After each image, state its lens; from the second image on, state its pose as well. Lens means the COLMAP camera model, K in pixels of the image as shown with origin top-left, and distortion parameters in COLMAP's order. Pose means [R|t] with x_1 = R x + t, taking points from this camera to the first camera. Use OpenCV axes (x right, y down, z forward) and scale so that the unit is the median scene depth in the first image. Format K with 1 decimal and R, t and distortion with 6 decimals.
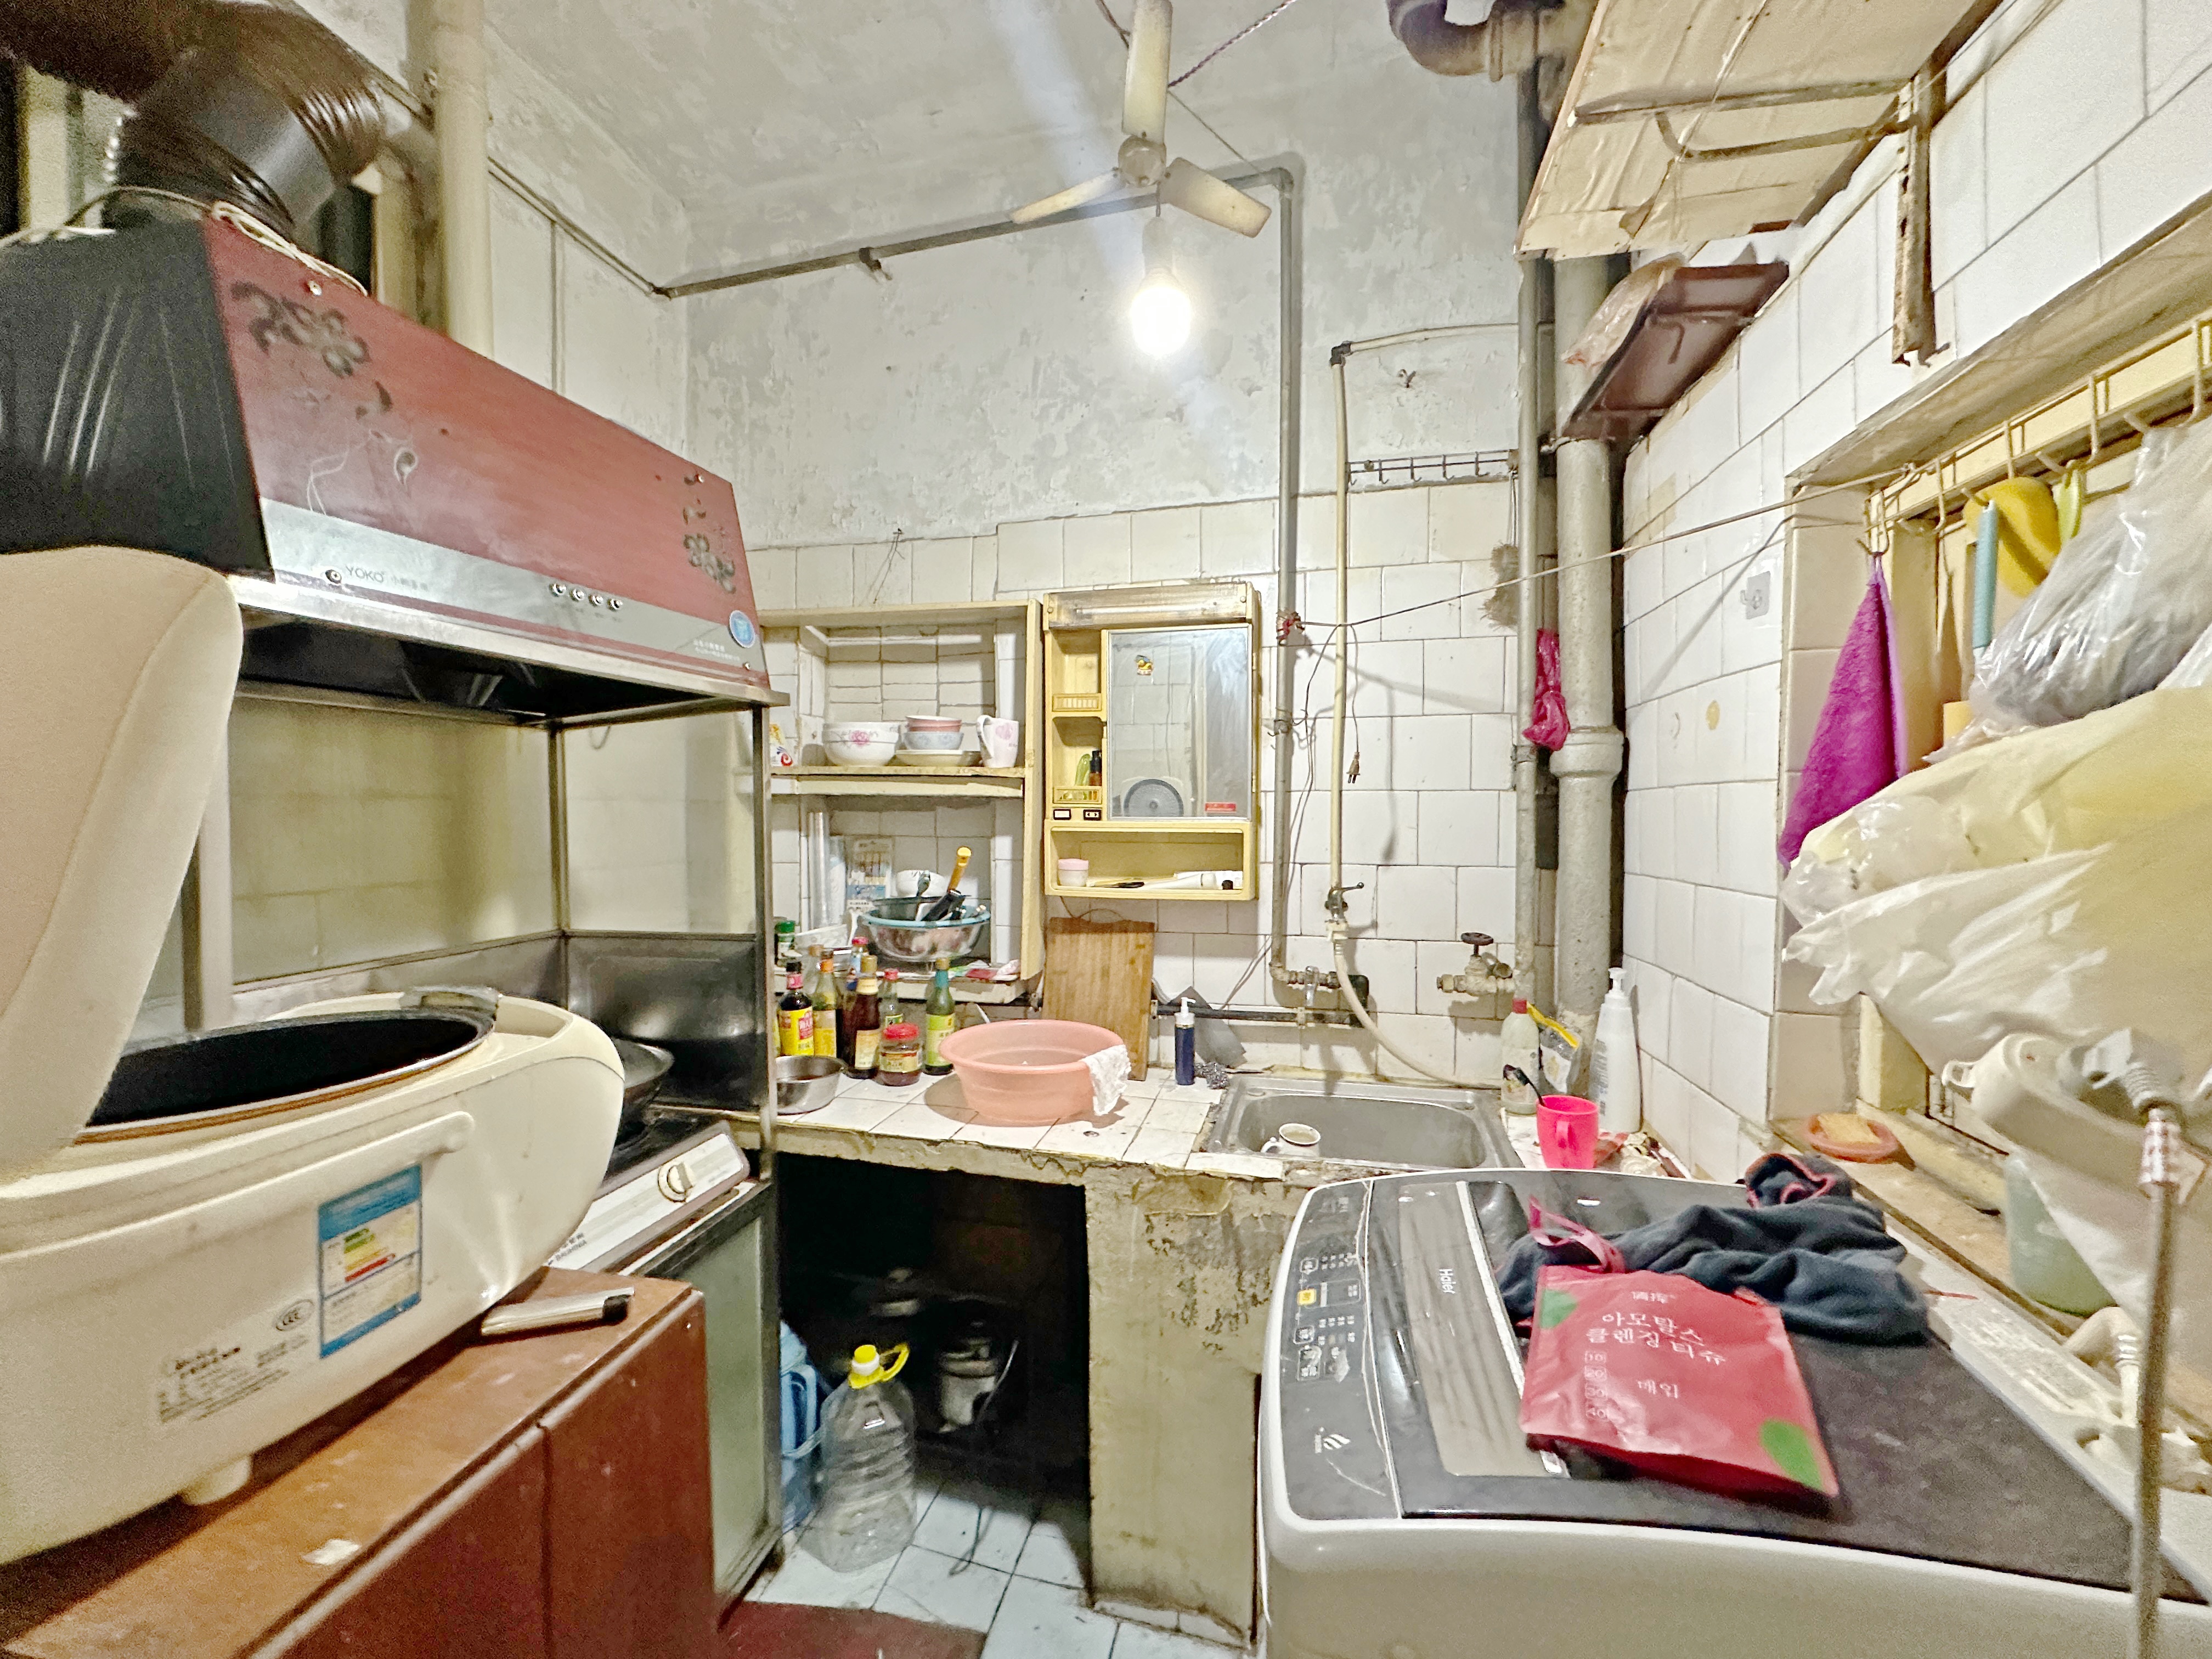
lens RADIAL K [[876.0, 0, 1106.0], [0, 876.0, 829.5], [0, 0, 1]] dist [-0.000750, -0.000019]
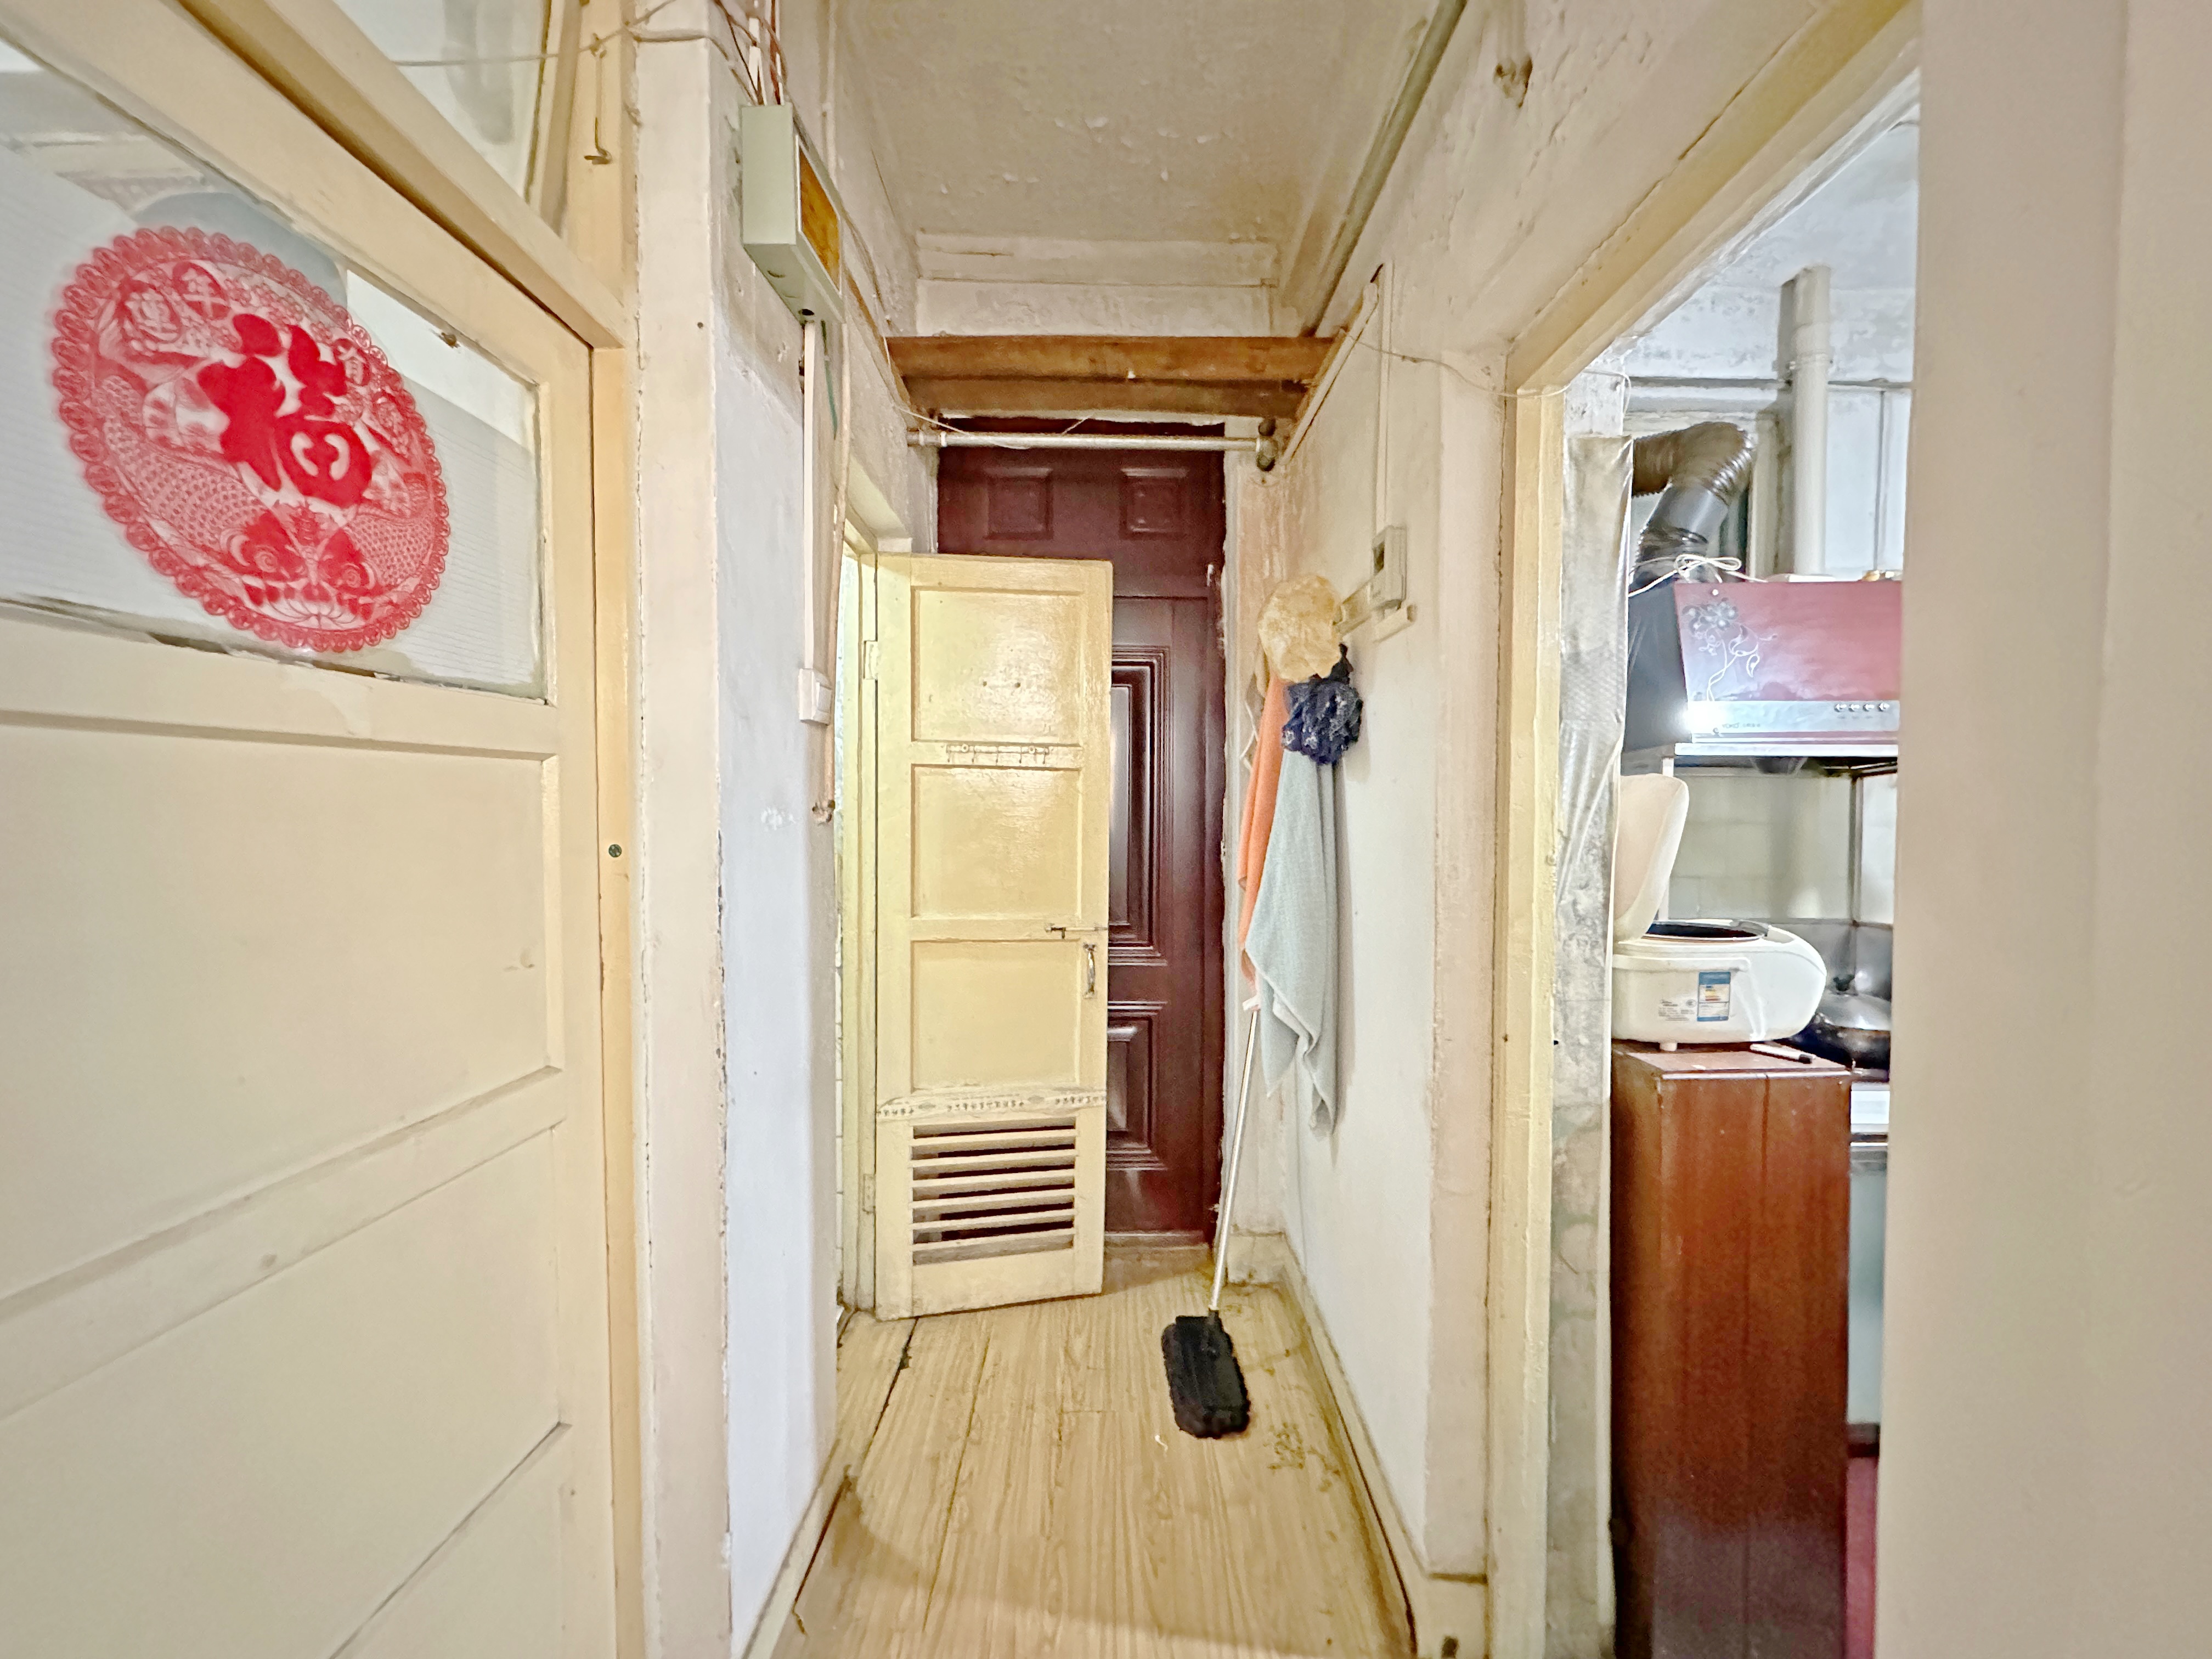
lens RADIAL K [[876.0, 0, 1106.0], [0, 876.0, 829.5], [0, 0, 1]] dist [-0.000750, -0.000019]
pose [[0.241630, 0.036299, -0.969689, 0.724180], [-0.032388, 0.999045, 0.029328, -0.051269], [0.969828, 0.024320, 0.242575, -0.825057]]
